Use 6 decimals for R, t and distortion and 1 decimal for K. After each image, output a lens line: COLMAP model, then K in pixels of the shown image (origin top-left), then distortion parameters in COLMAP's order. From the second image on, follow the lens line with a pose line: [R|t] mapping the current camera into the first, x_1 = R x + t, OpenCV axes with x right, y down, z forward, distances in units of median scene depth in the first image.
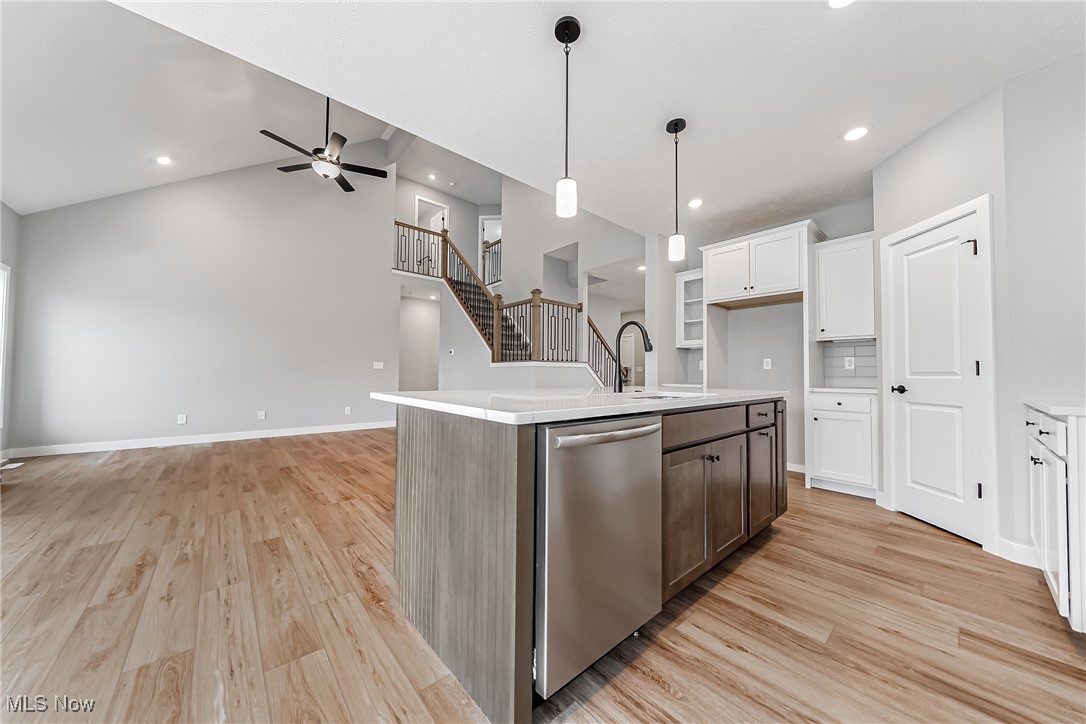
lens RADIAL K [[374.1, 0, 537.7], [0, 374.1, 363.4], [0, 0, 1]] dist [-0.003317, 0.000102]
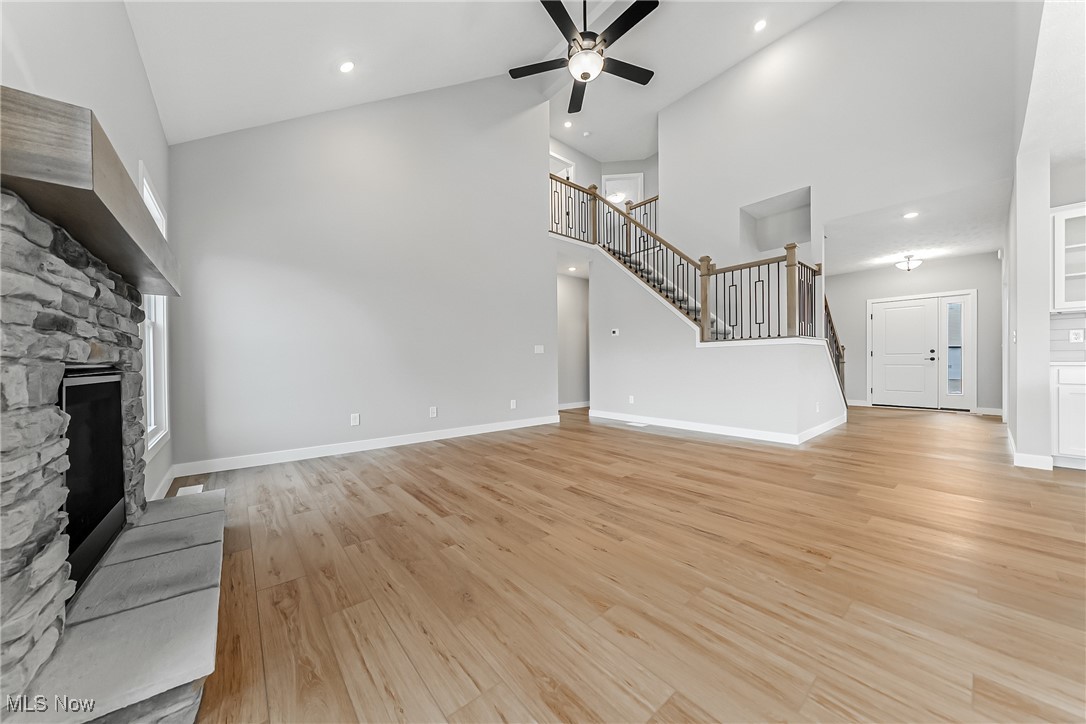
lens RADIAL K [[374.1, 0, 541.1], [0, 374.1, 365.3], [0, 0, 1]] dist [-0.003317, 0.000102]
pose [[0.999502, -0.018842, -0.025301, -0.629441], [0.019788, 0.999094, 0.037688, 0.015711], [0.024568, -0.038170, 0.998969, 0.264343]]
